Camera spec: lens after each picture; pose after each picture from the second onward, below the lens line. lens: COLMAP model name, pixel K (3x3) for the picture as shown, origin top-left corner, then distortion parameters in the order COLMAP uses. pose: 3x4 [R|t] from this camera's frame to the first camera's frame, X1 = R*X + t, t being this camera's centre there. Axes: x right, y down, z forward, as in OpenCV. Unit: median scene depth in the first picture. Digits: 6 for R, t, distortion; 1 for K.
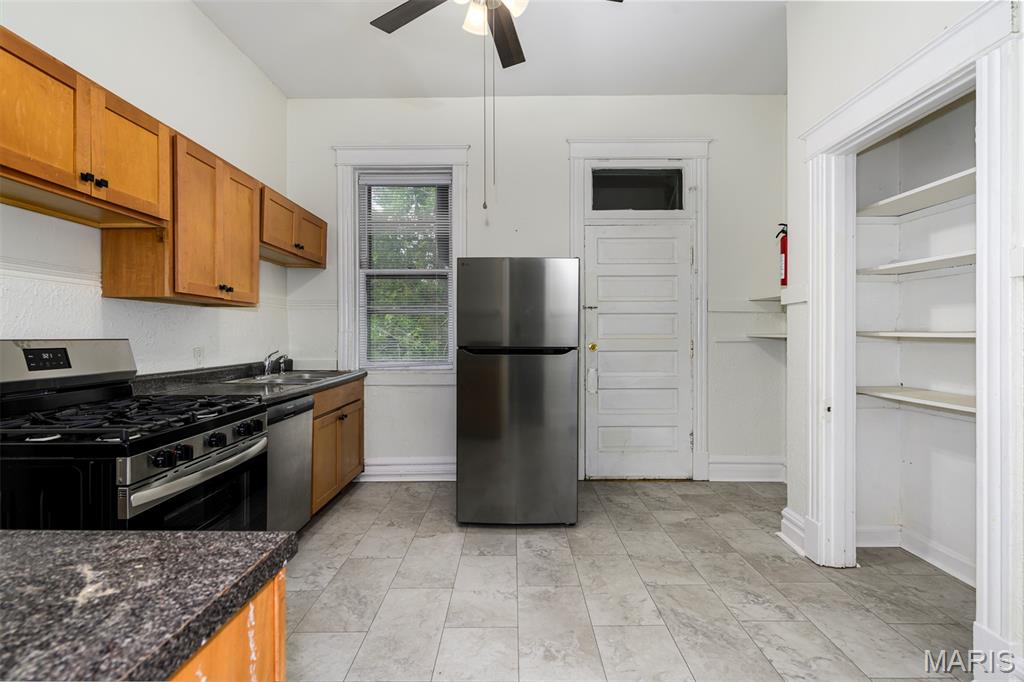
lens RADIAL K [[467.2, 0, 522.5], [0, 467.2, 337.1], [0, 0, 1]] dist [0.001203, 0.000020]
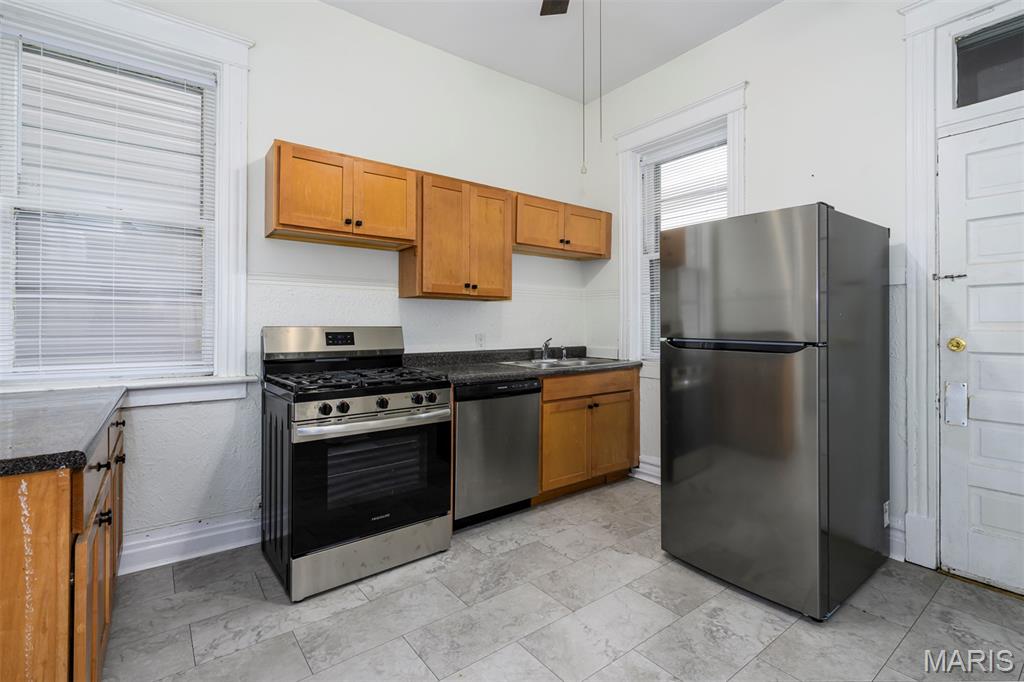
lens RADIAL K [[492.5, 0, 545.3], [0, 492.5, 322.5], [0, 0, 1]] dist [-0.000425, -0.000692]
pose [[0.610051, -0.002627, -0.792358, 0.471582], [-0.003157, 0.999979, -0.005746, -0.001132], [0.792356, 0.006007, 0.610030, 0.332001]]
